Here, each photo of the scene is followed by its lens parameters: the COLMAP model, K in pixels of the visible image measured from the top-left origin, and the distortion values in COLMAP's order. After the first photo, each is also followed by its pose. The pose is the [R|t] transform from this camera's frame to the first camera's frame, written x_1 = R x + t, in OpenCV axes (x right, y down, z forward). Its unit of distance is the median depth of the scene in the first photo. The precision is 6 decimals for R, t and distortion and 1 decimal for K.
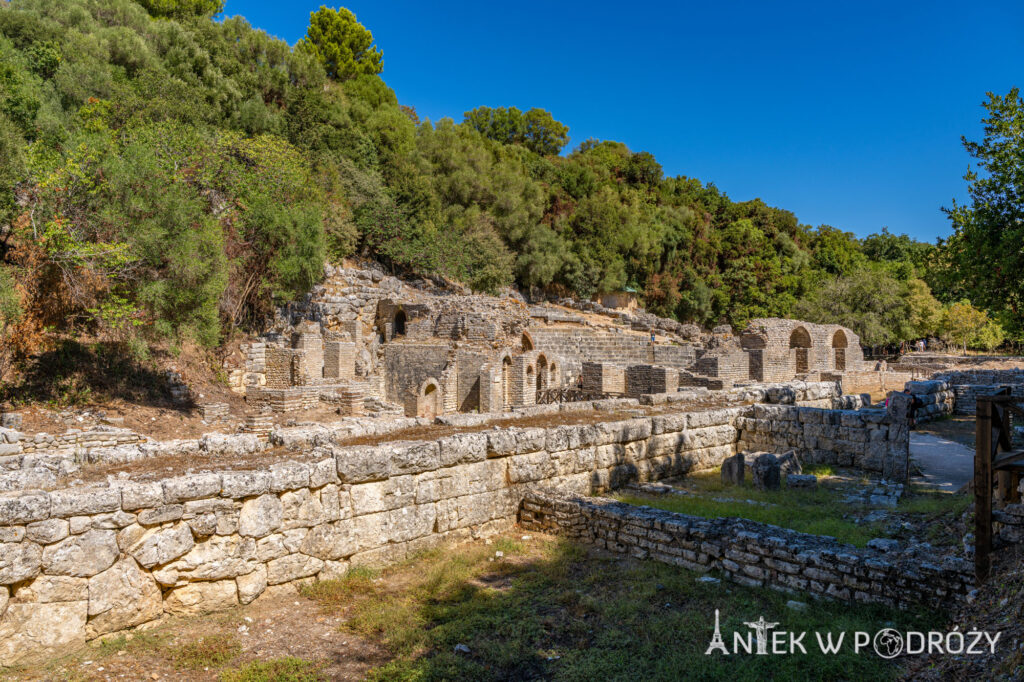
lens RADIAL K [[695.7, 0, 512.0], [0, 695.7, 341.0], [0, 0, 1]] dist [0.005338, 0.003410]
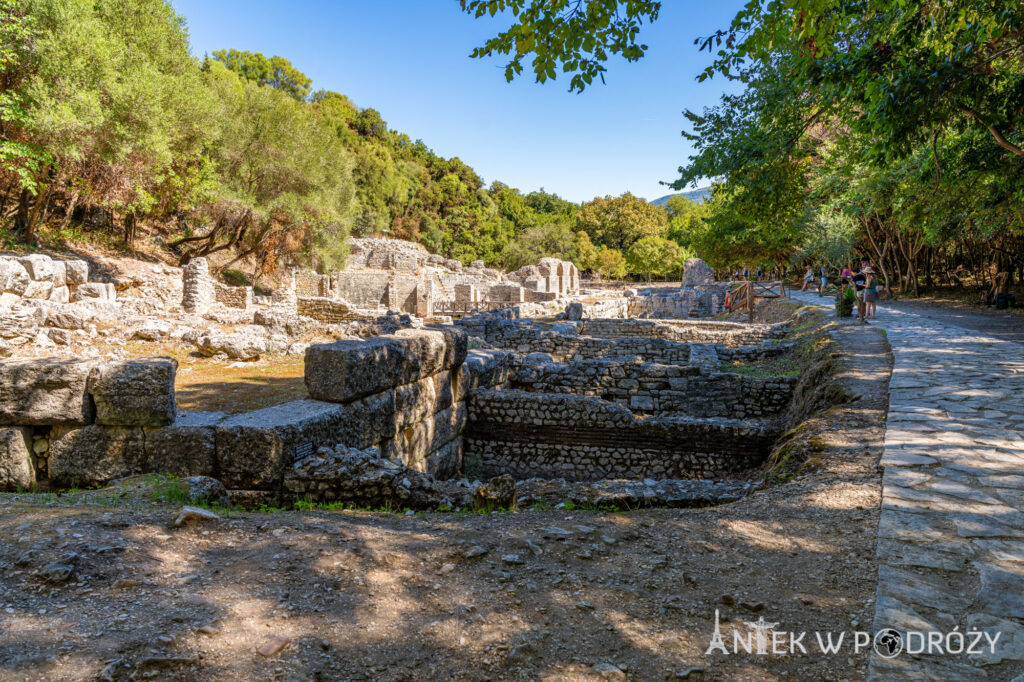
lens RADIAL K [[695.7, 0, 512.0], [0, 695.7, 341.0], [0, 0, 1]] dist [0.005338, 0.003410]
pose [[0.864100, -0.045362, 0.501272, -0.273421], [-0.003467, 0.995370, 0.096052, 0.003159], [-0.503309, -0.084737, 0.859942, -0.198467]]
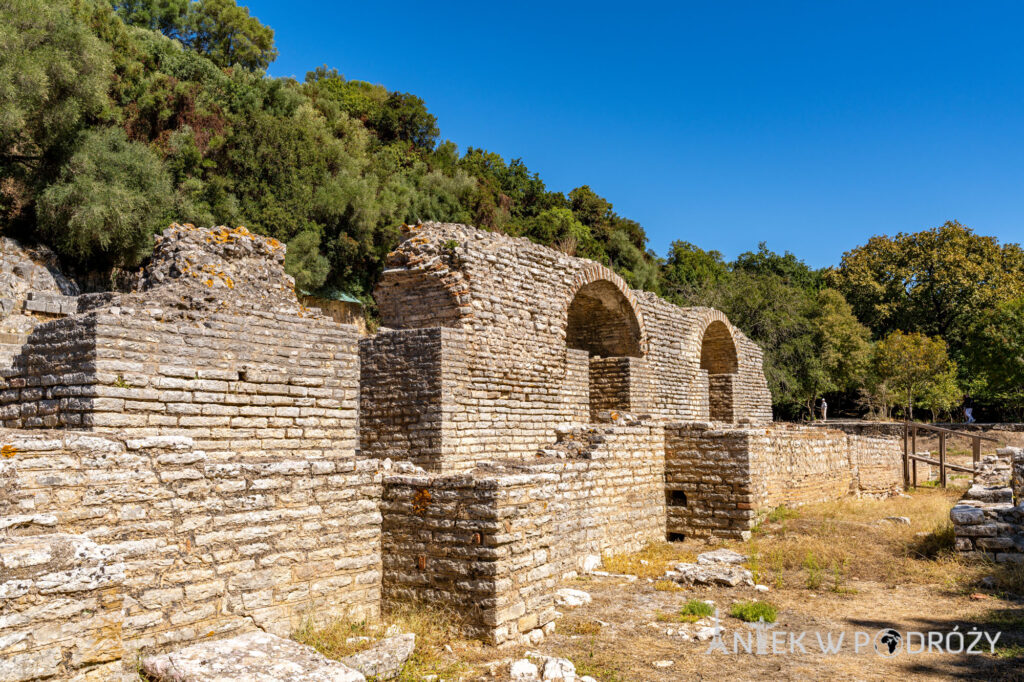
lens RADIAL K [[861.9, 0, 512.0], [0, 861.9, 341.0], [0, 0, 1]] dist [-0.002620, -0.004200]
pose [[0.974130, 0.033702, 0.223461, 0.152965], [-0.013059, 0.995560, -0.093216, 0.021382], [-0.225610, 0.087887, 0.970245, 0.339761]]
